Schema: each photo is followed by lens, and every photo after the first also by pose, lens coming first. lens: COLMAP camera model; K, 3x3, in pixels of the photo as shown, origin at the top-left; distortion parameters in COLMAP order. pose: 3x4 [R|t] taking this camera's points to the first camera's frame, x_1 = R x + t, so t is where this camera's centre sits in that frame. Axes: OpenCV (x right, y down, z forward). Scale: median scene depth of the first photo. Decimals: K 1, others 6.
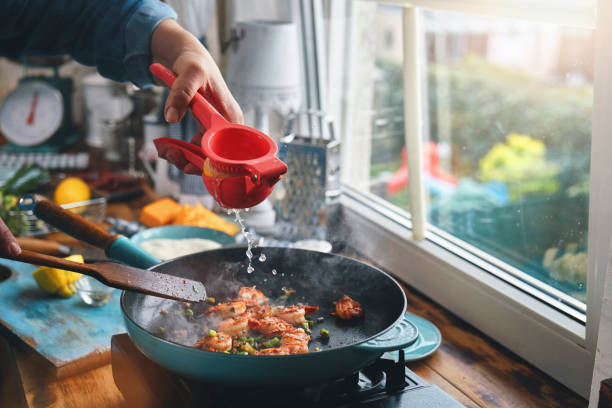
lens RADIAL K [[865.5, 0, 301.0], [0, 865.5, 204.9], [0, 0, 1]] dist [0.021690, 0.040854]
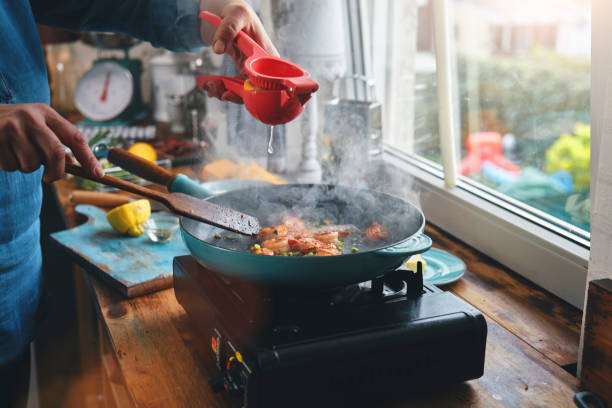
lens RADIAL K [[866.7, 0, 306.0], [0, 866.7, 204.0], [0, 0, 1]] dist [0.021213, 0.048846]
pose [[0.997322, -0.004437, -0.073007, 0.036391], [0.004470, 0.999990, 0.000289, 0.065259], [0.073005, -0.000615, 0.997331, -0.120735]]
